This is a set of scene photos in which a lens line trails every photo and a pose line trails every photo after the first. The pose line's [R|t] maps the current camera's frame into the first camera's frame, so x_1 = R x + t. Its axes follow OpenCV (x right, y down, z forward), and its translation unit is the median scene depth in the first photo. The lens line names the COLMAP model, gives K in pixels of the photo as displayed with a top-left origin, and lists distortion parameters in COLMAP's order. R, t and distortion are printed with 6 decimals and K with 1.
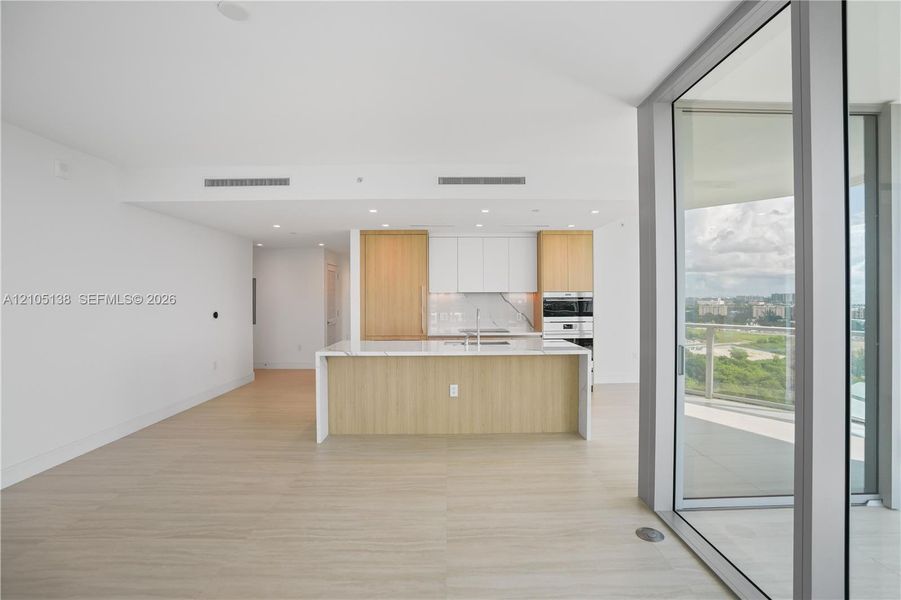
lens RADIAL K [[421.3, 0, 453.1], [0, 421.3, 298.5], [0, 0, 1]] dist [-0.061500, 0.023903]
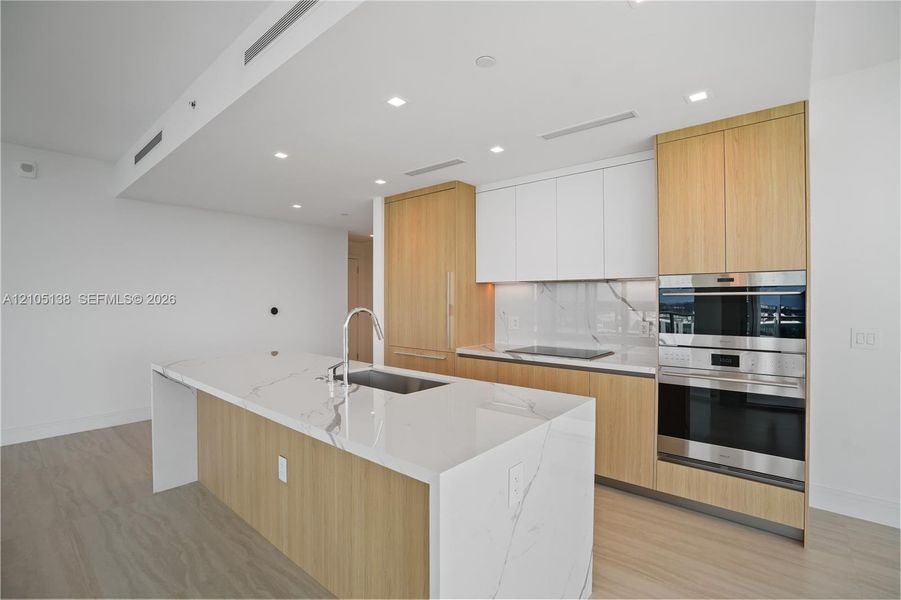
lens RADIAL K [[415.6, 0, 453.8], [0, 415.6, 299.5], [0, 0, 1]] dist [-0.061551, 0.023136]
pose [[0.752576, 0.005433, -0.658484, 0.335665], [-0.004070, 0.999985, 0.003599, 0.008754], [0.658493, -0.000028, 0.752587, 0.545199]]
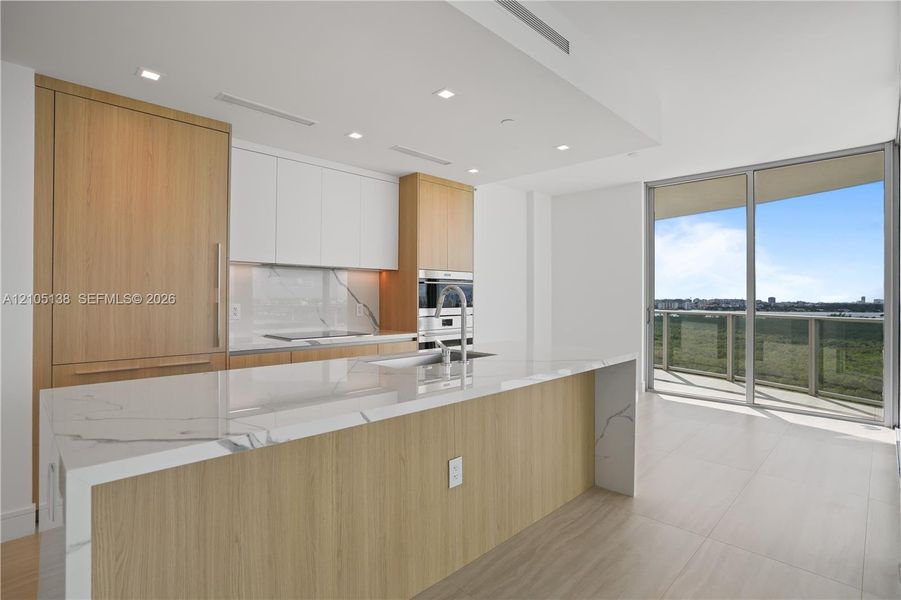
lens RADIAL K [[450.9, 0, 450.5], [0, 450.9, 300.0], [0, 0, 1]] dist [-0.045136, 0.000913]
pose [[0.714201, 0.002986, 0.699934, -0.229394], [-0.005346, 0.999985, 0.001188, 0.030112], [-0.699920, -0.004590, 0.714206, 0.482434]]
